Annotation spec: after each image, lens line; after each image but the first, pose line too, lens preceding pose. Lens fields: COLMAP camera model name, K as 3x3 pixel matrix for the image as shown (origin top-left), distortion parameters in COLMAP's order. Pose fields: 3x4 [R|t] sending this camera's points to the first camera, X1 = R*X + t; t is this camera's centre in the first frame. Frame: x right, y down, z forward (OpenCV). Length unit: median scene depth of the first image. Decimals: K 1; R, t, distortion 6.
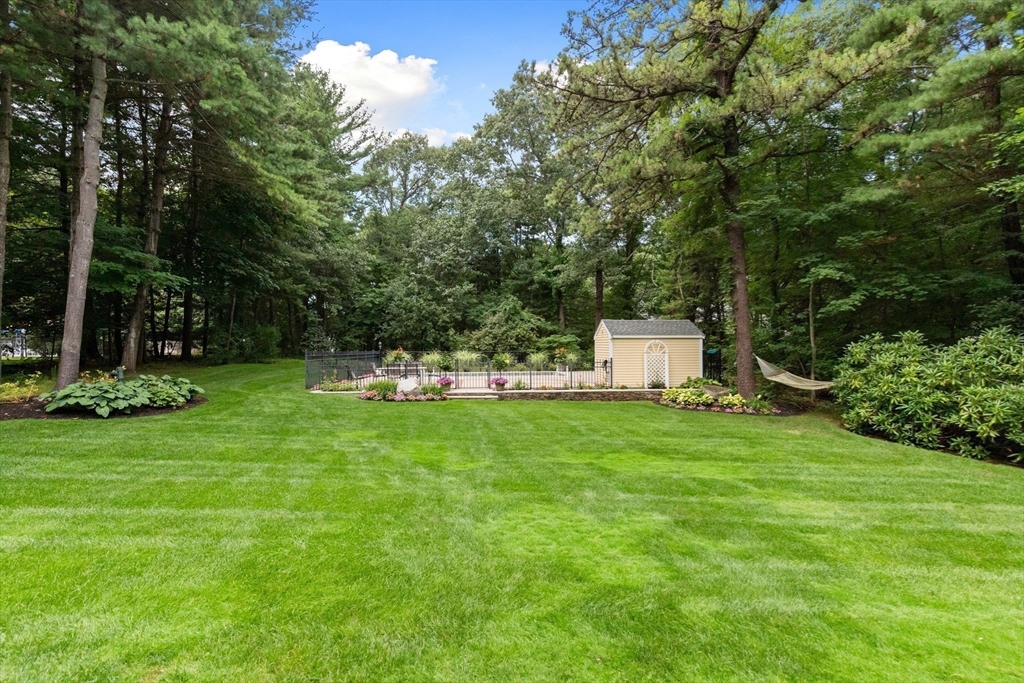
lens RADIAL K [[470.7, 0, 515.9], [0, 470.7, 346.0], [0, 0, 1]] dist [0.011895, -0.001460]
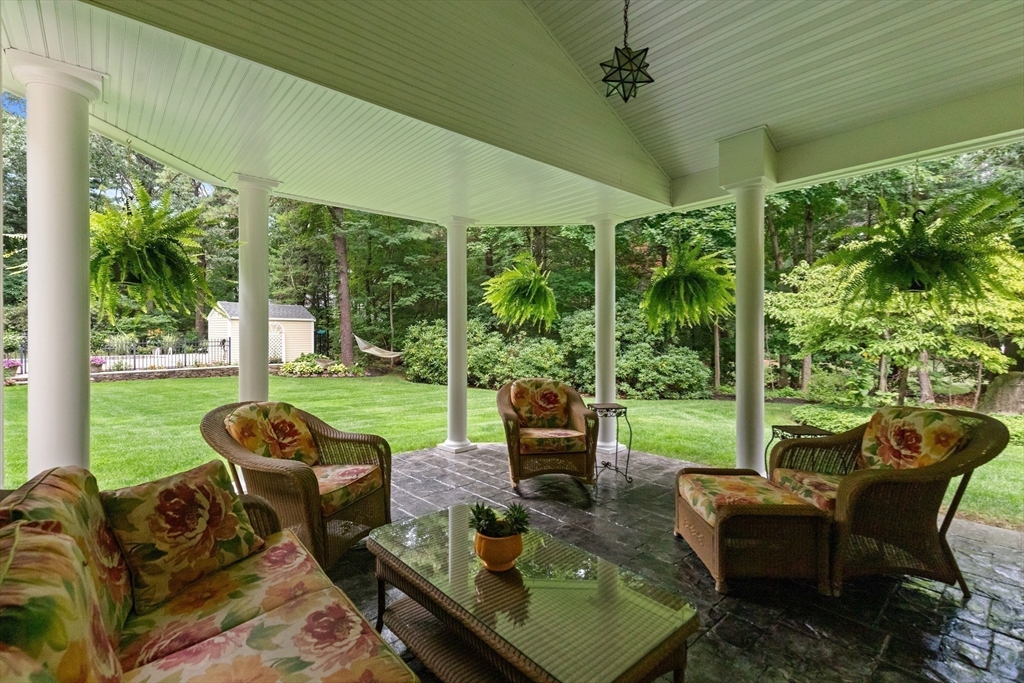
lens RADIAL K [[470.7, 0, 514.4], [0, 470.7, 339.4], [0, 0, 1]] dist [0.011895, -0.001460]
pose [[0.701596, -0.004854, 0.712558, -0.132561], [-0.006902, 0.999884, 0.013607, 0.012322], [-0.712541, -0.014464, 0.701481, -0.273626]]
